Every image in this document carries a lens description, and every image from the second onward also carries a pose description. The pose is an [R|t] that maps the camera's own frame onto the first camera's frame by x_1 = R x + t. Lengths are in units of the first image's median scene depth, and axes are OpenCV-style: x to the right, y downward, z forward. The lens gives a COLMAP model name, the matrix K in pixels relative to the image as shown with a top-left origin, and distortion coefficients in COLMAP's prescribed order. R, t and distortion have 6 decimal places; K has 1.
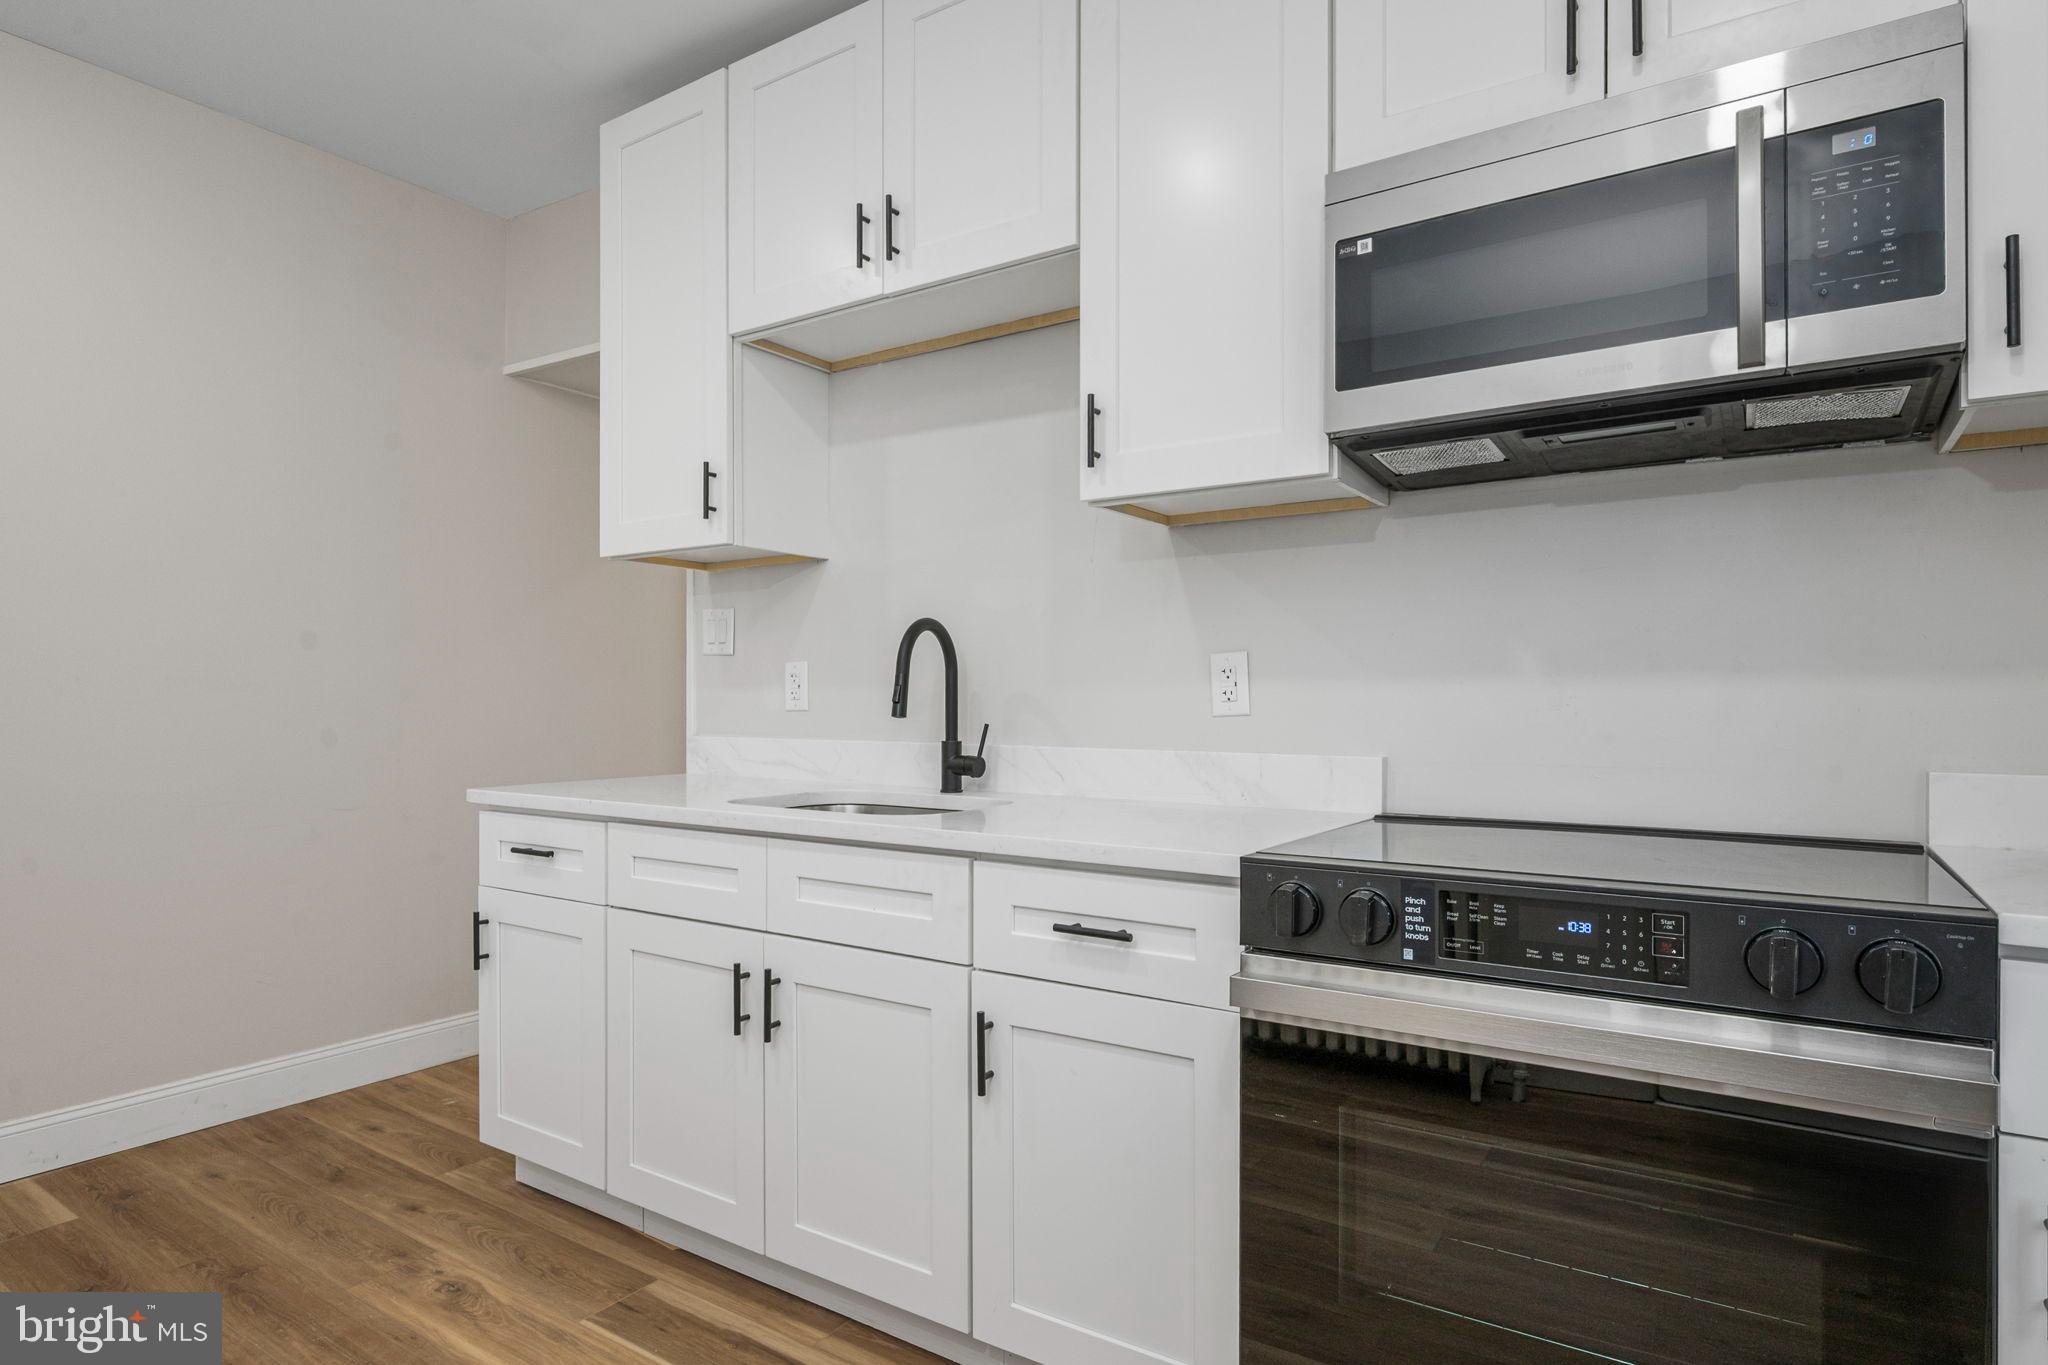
lens RADIAL K [[1117.3, 0, 1026.2], [0, 1117.3, 693.8], [0, 0, 1]] dist [-0.003174, 0.000263]
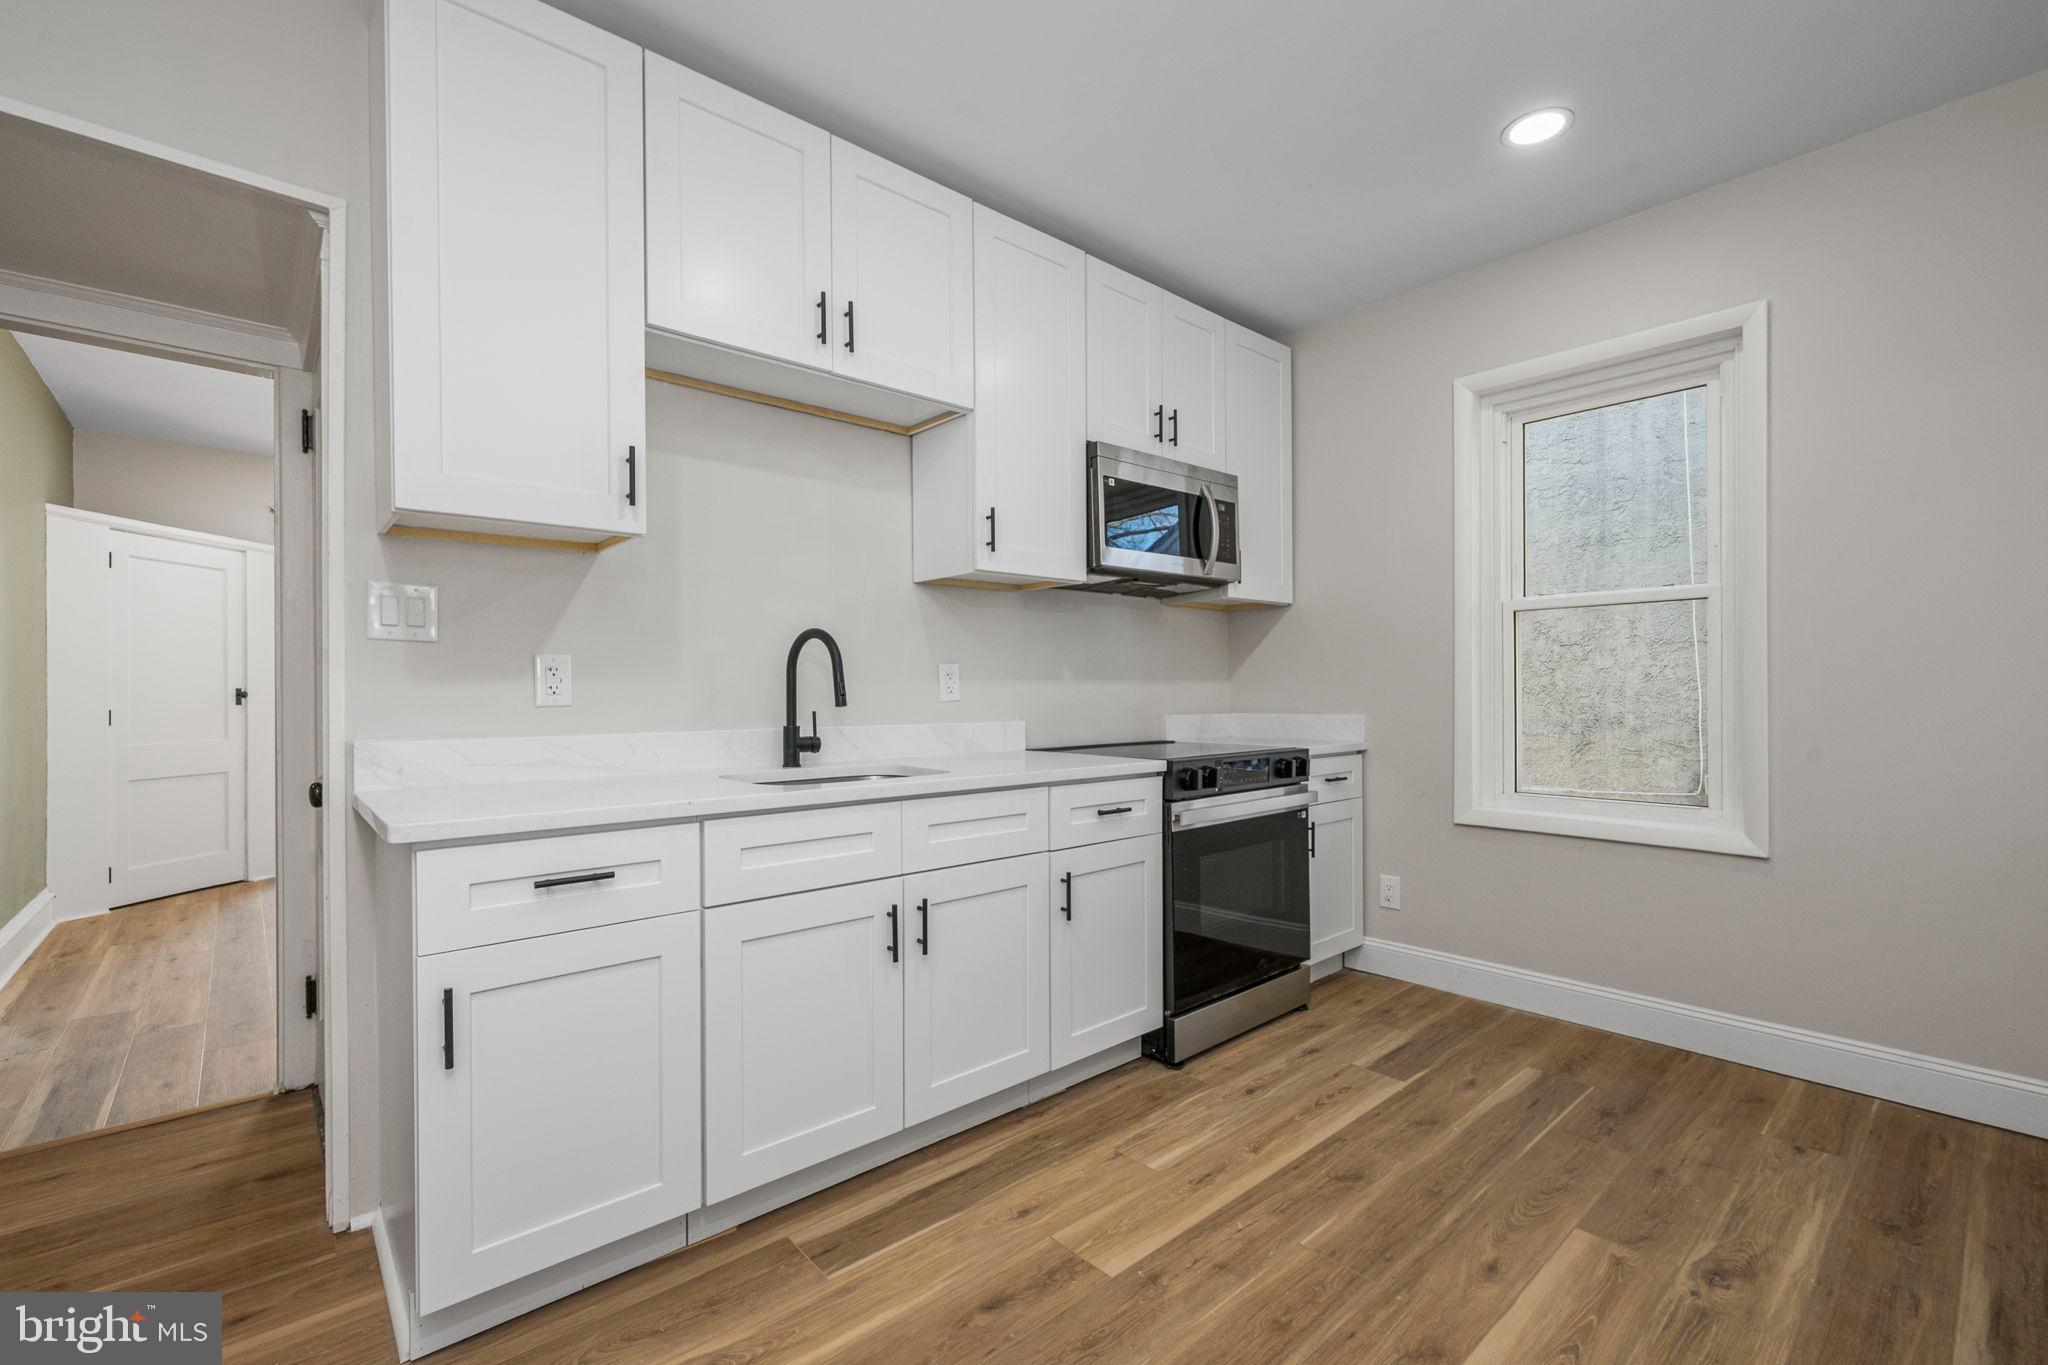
lens RADIAL K [[868.6, 0, 1024.1], [0, 868.6, 683.3], [0, 0, 1]] dist [-0.003921, -0.000421]
pose [[0.267626, 0.005434, 0.963508, -1.025488], [-0.000157, 0.999984, -0.005596, -0.000185], [-0.963523, 0.001346, 0.267622, 0.535350]]
